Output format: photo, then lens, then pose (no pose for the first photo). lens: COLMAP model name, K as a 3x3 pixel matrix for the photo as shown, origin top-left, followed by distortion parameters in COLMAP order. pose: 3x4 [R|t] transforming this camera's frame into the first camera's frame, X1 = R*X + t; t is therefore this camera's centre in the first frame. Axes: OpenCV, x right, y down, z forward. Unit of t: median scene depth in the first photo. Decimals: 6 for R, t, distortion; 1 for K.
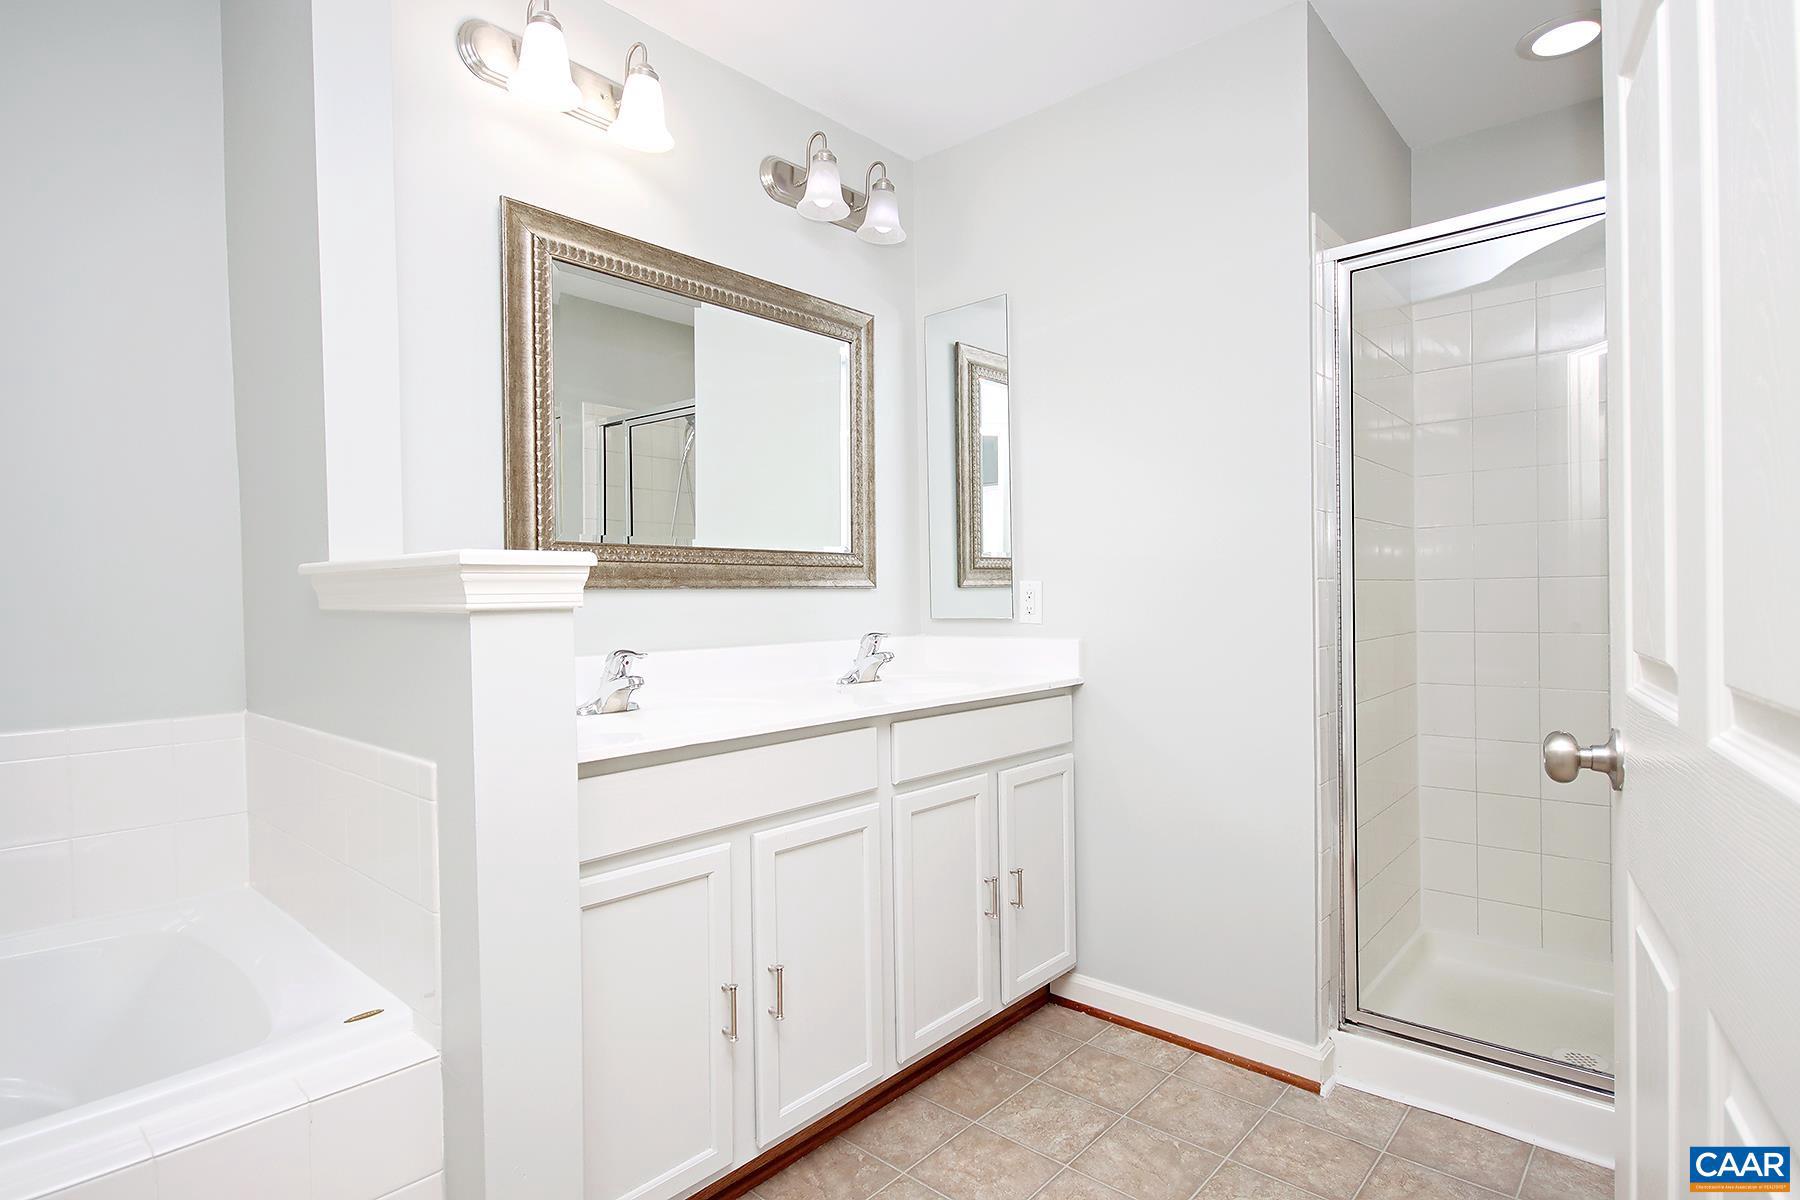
lens RADIAL K [[926.0, 0, 900.0], [0, 926.0, 600.0], [0, 0, 1]] dist [0.001324, -0.000038]
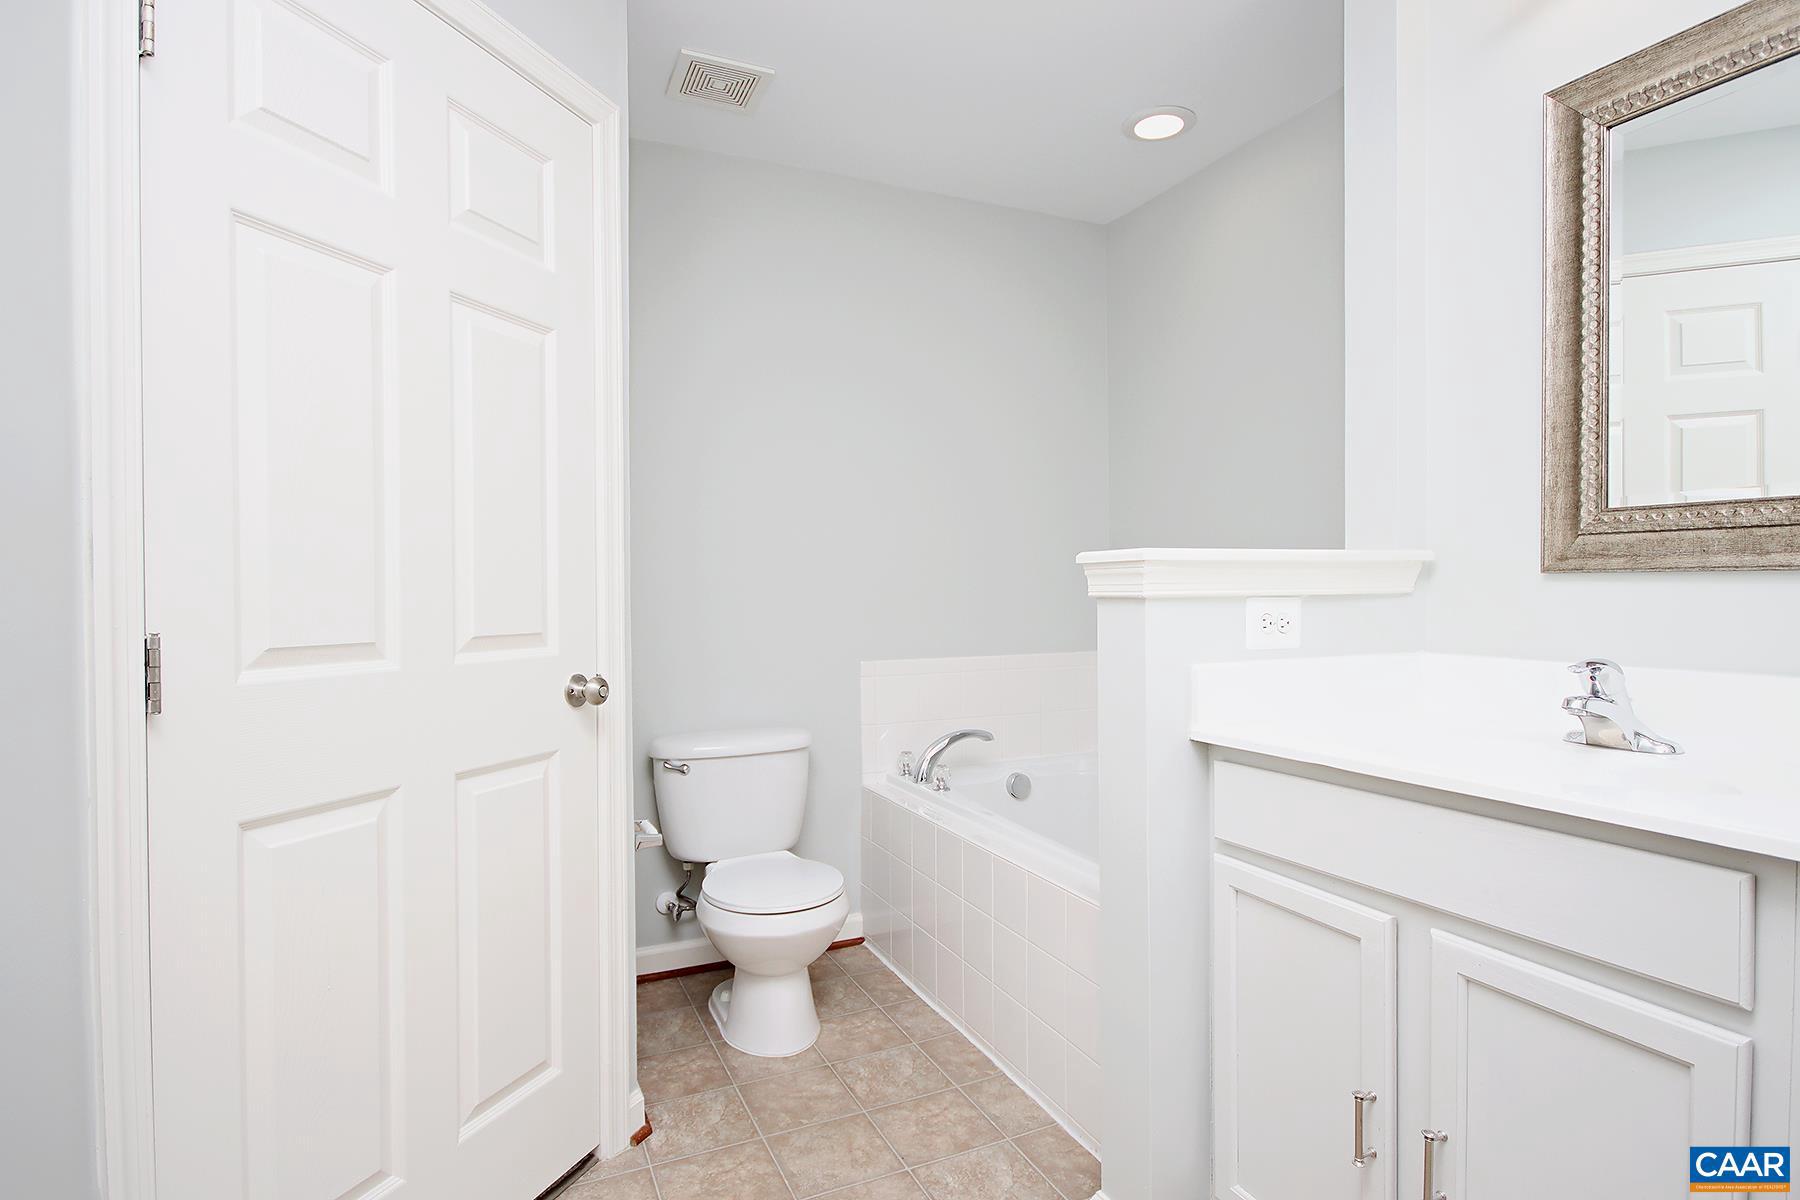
lens RADIAL K [[926.0, 0, 900.0], [0, 926.0, 600.0], [0, 0, 1]] dist [0.001324, -0.000038]
pose [[-0.396276, 0.024879, -0.917794, 0.618746], [0.009735, 0.999690, 0.022895, -0.011918], [0.918080, 0.000138, -0.396395, 0.780799]]
